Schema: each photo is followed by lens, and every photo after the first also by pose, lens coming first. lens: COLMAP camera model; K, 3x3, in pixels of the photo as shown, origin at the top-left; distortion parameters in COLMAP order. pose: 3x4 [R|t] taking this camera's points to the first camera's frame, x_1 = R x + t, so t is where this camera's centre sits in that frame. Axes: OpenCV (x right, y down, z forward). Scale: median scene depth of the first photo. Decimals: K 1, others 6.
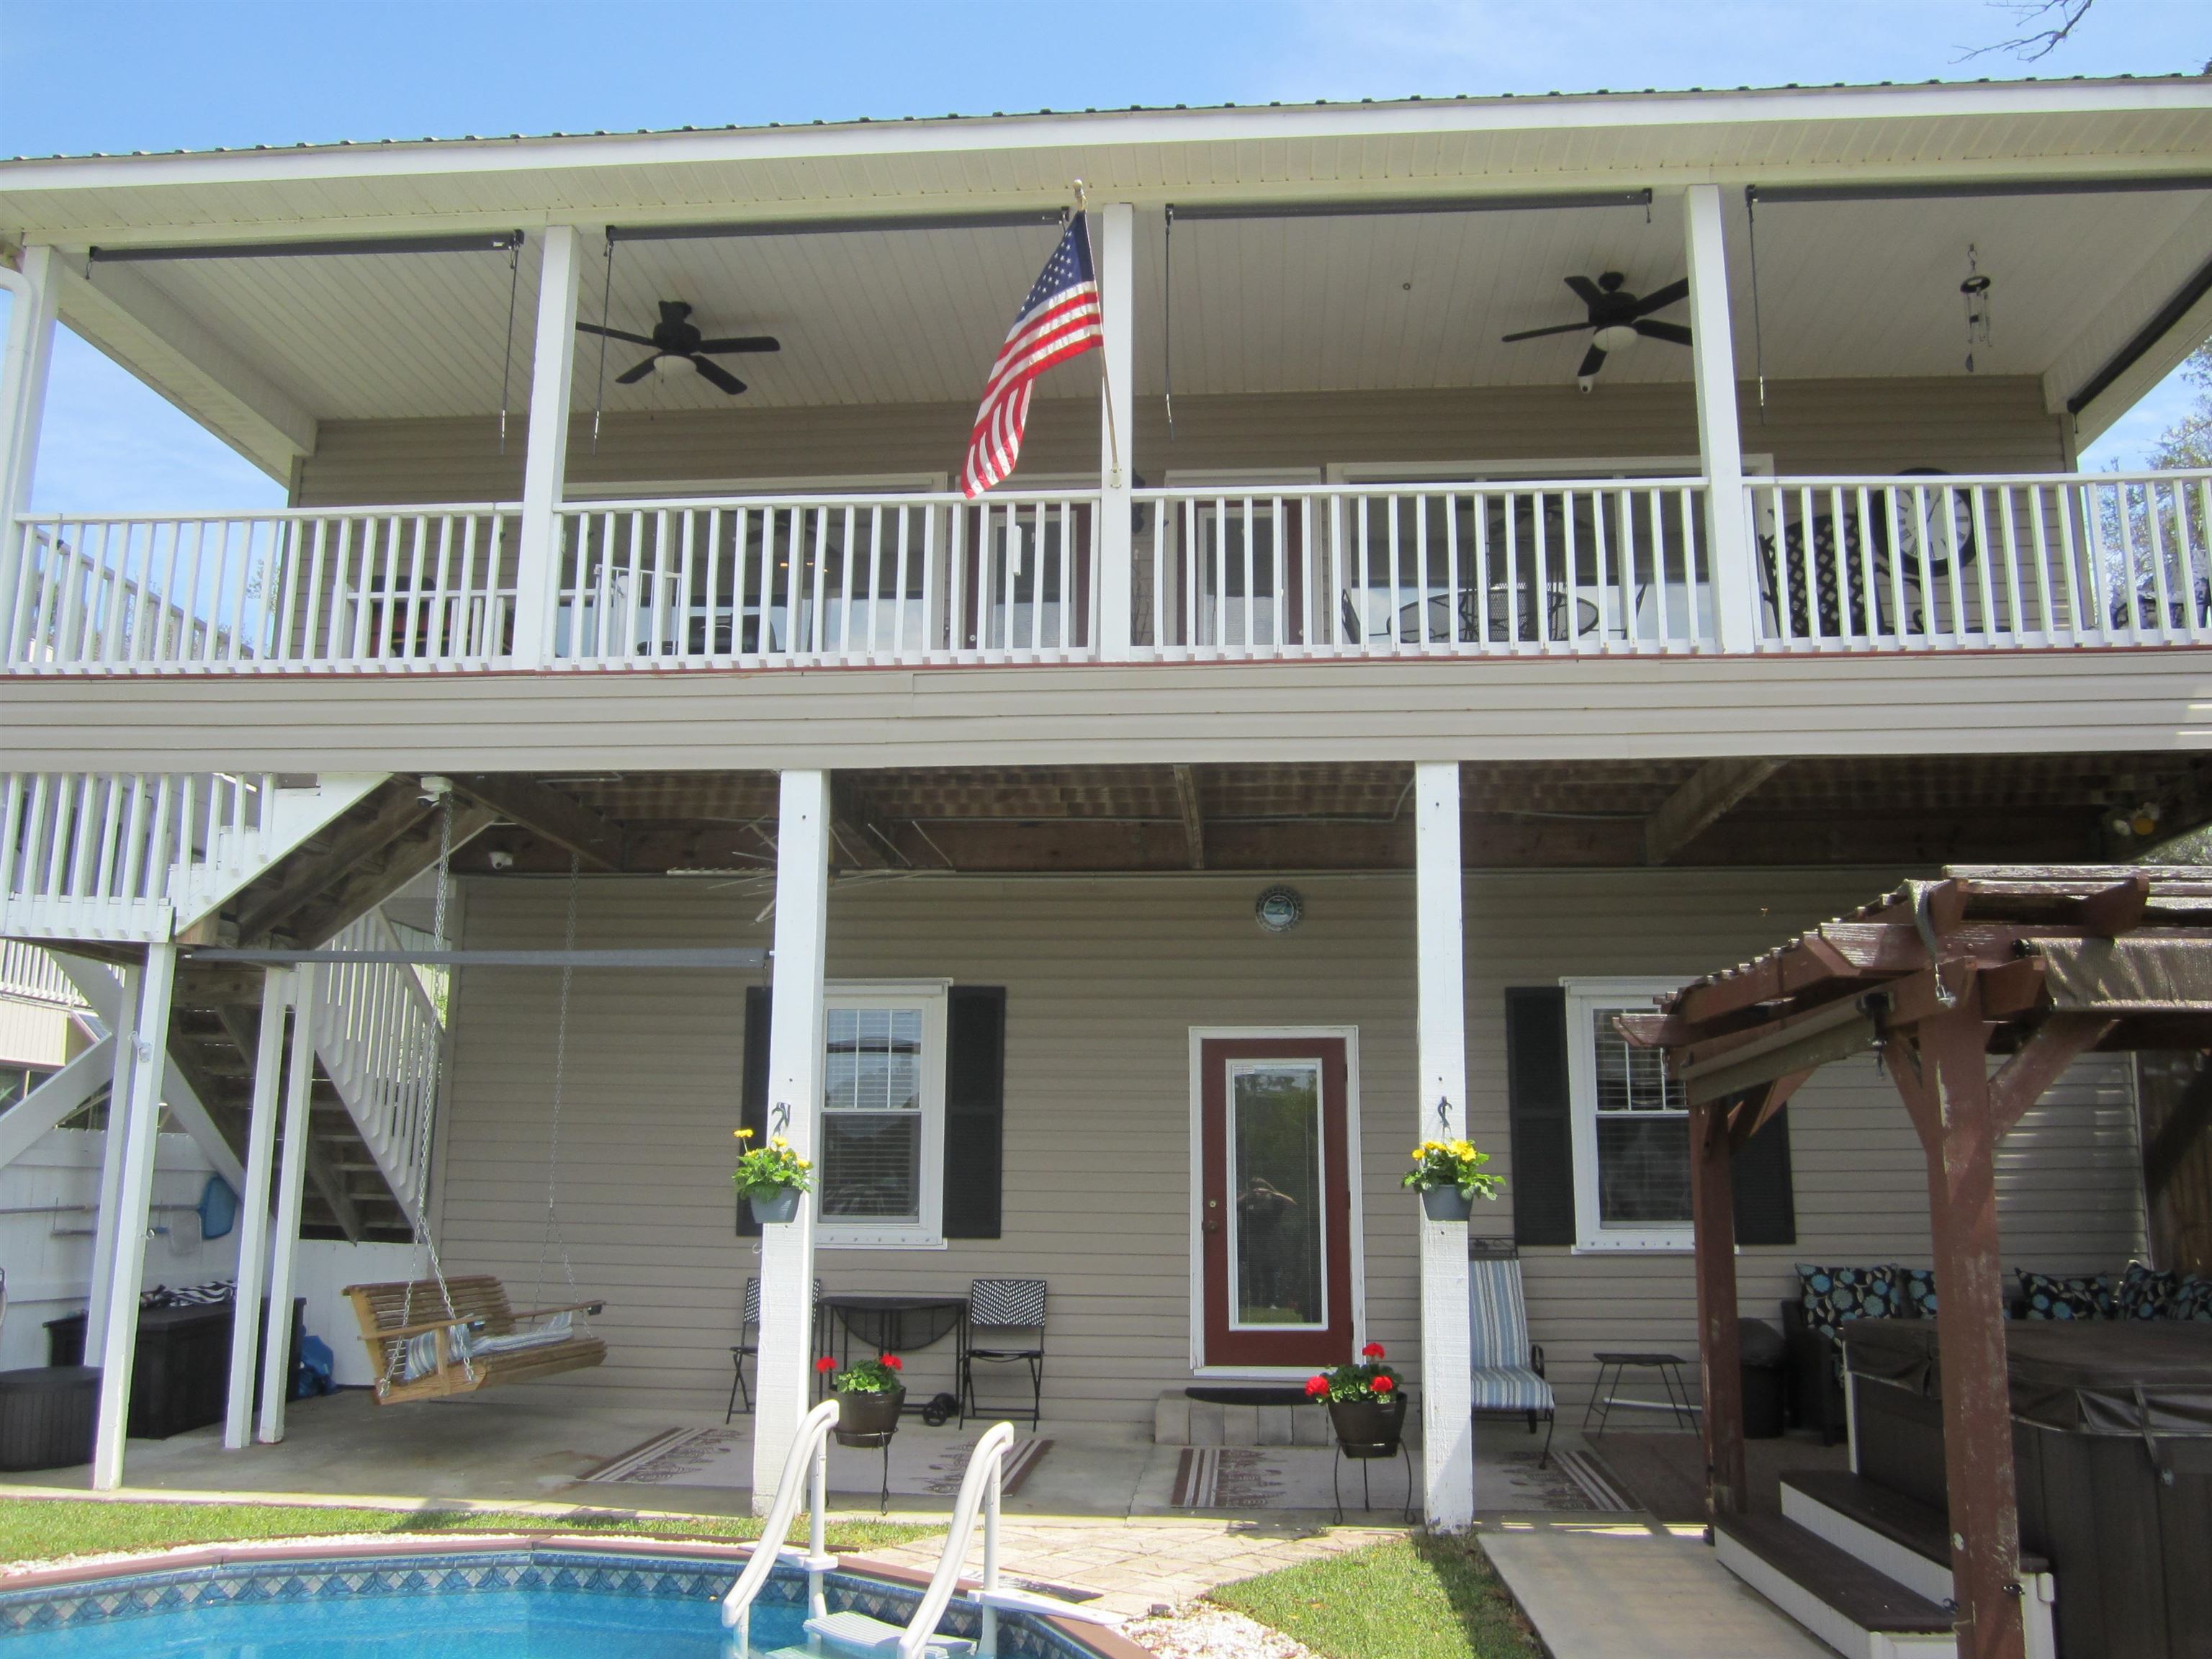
lens RADIAL K [[1826.3, 0, 1112.2], [0, 1826.3, 843.3], [0, 0, 1]] dist [-0.035246, -0.004408]
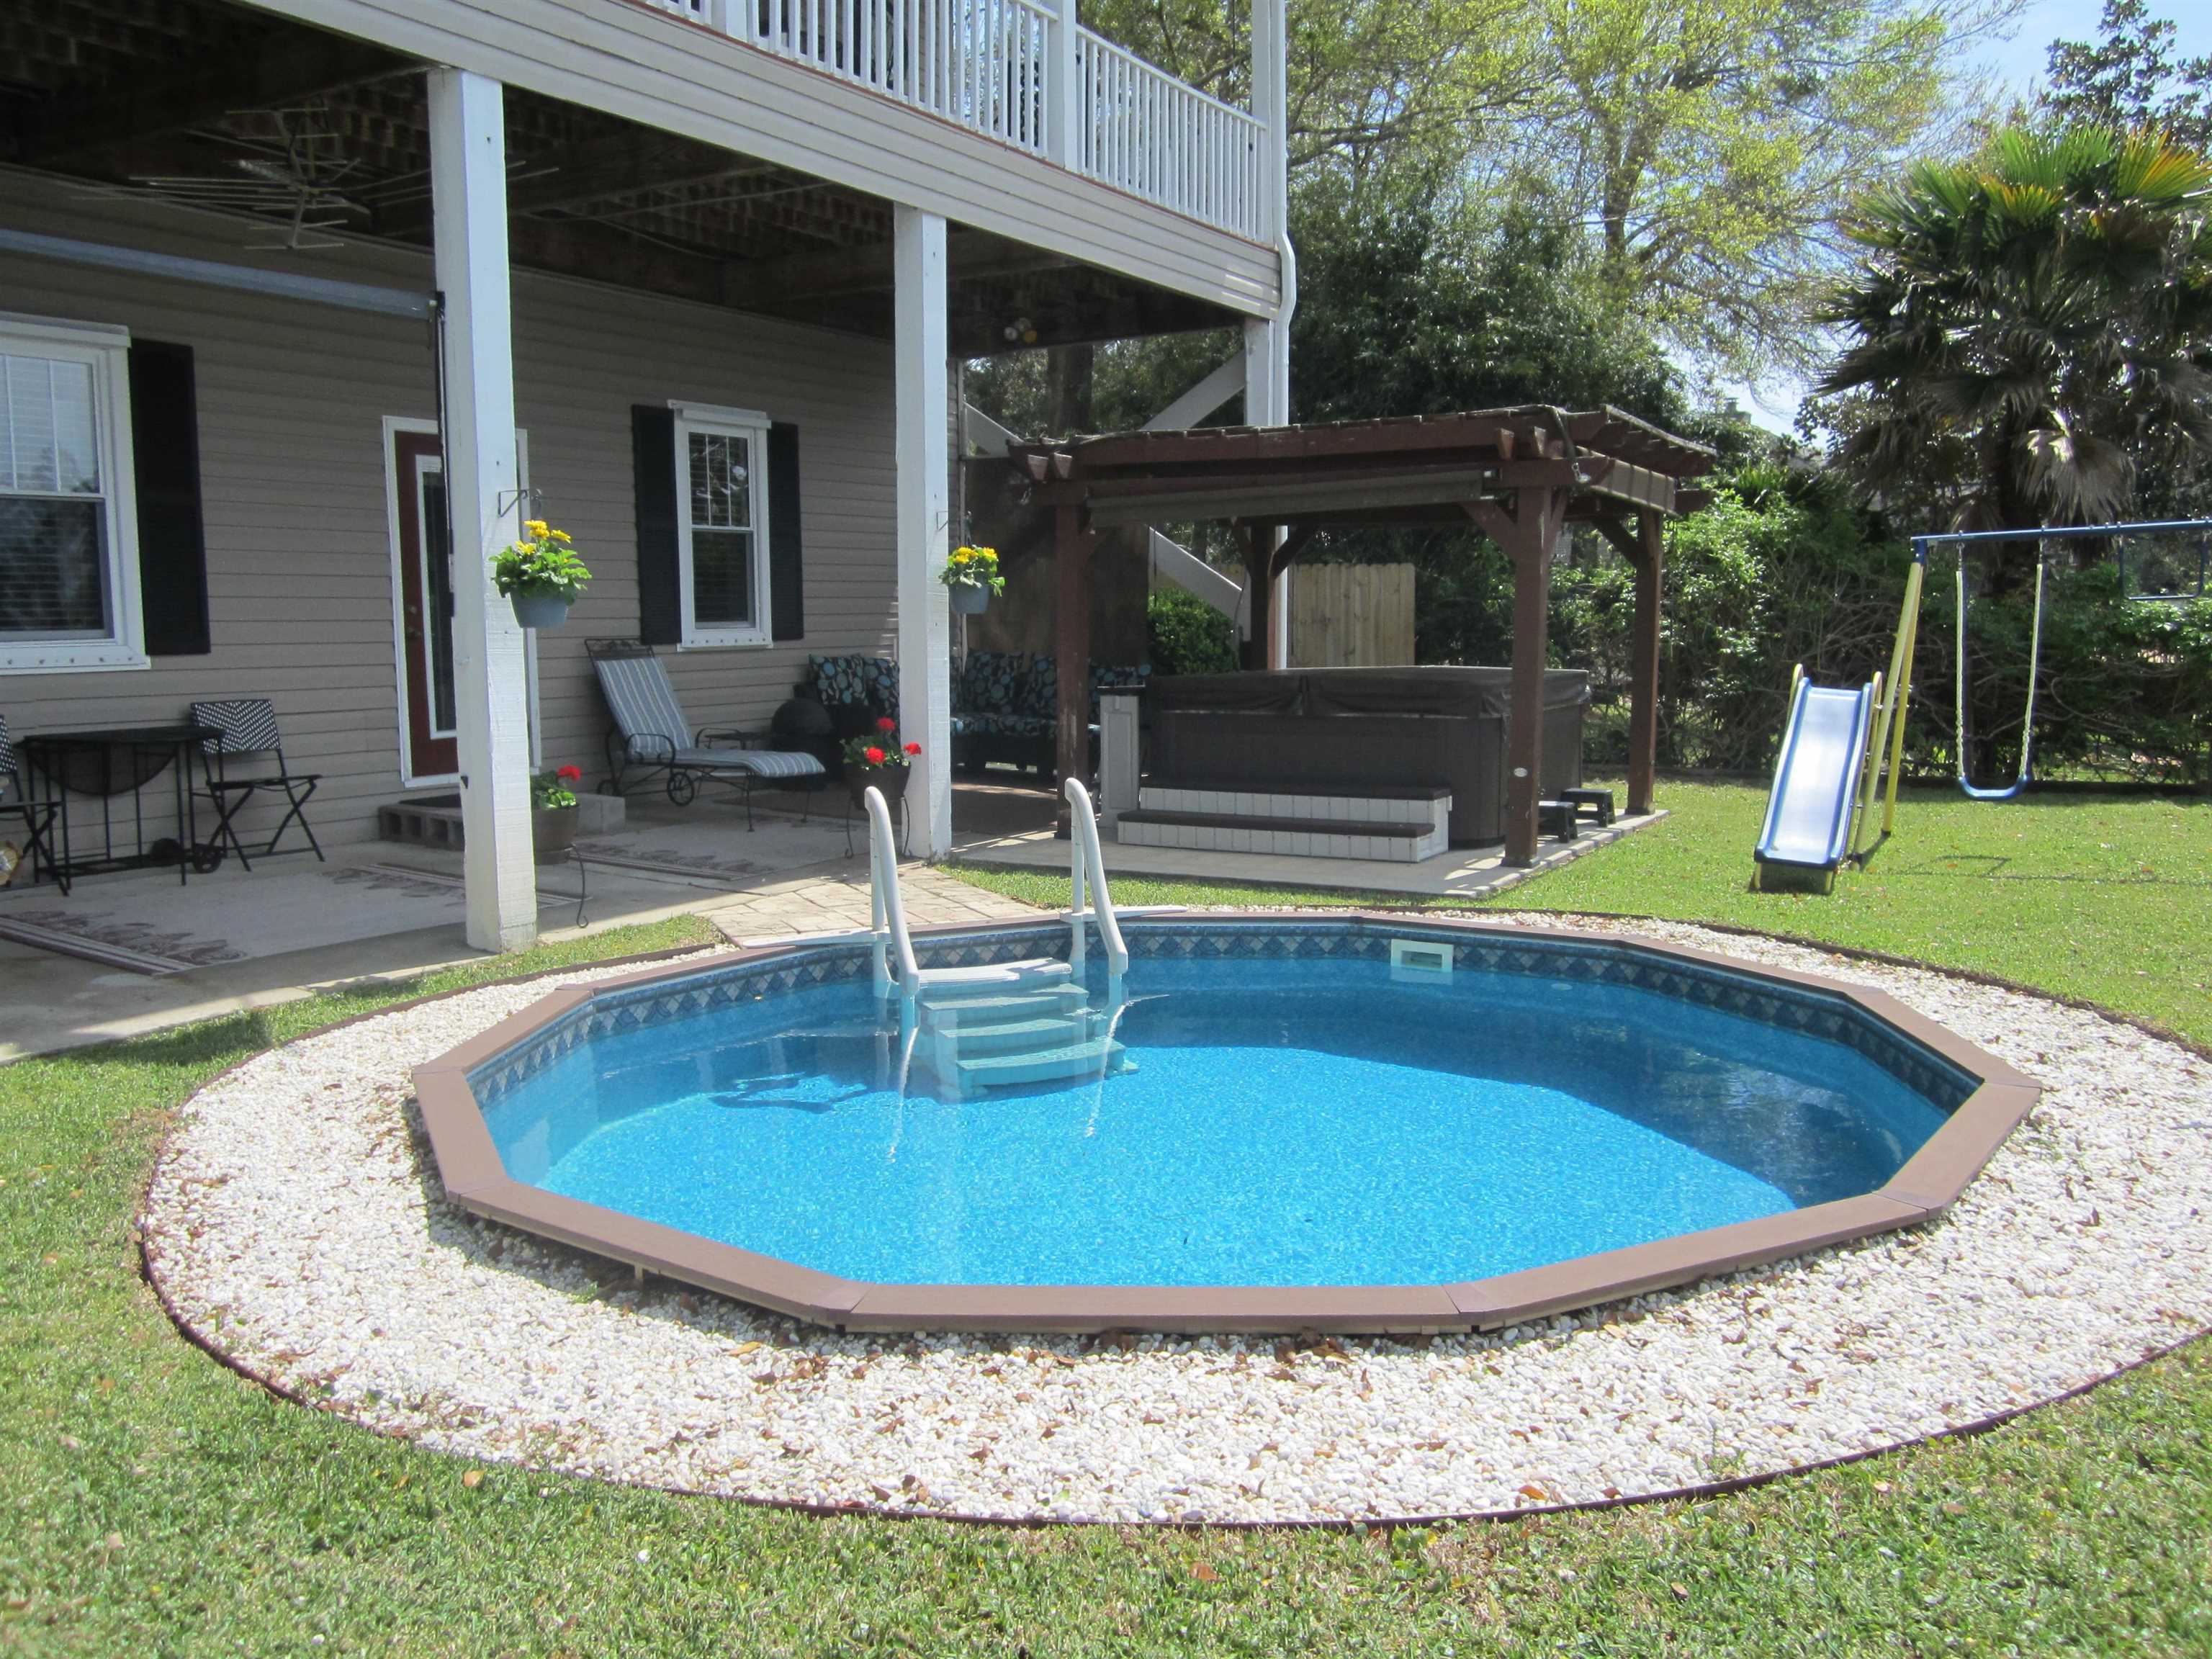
lens RADIAL K [[1826.3, 0, 1119.4], [0, 1826.3, 835.4], [0, 0, 1]] dist [-0.035246, -0.004408]
pose [[0.440529, -0.119346, 0.889770, -0.633741], [-0.182535, 0.958512, 0.218941, 0.037787], [-0.878985, -0.258864, 0.400467, 0.275468]]
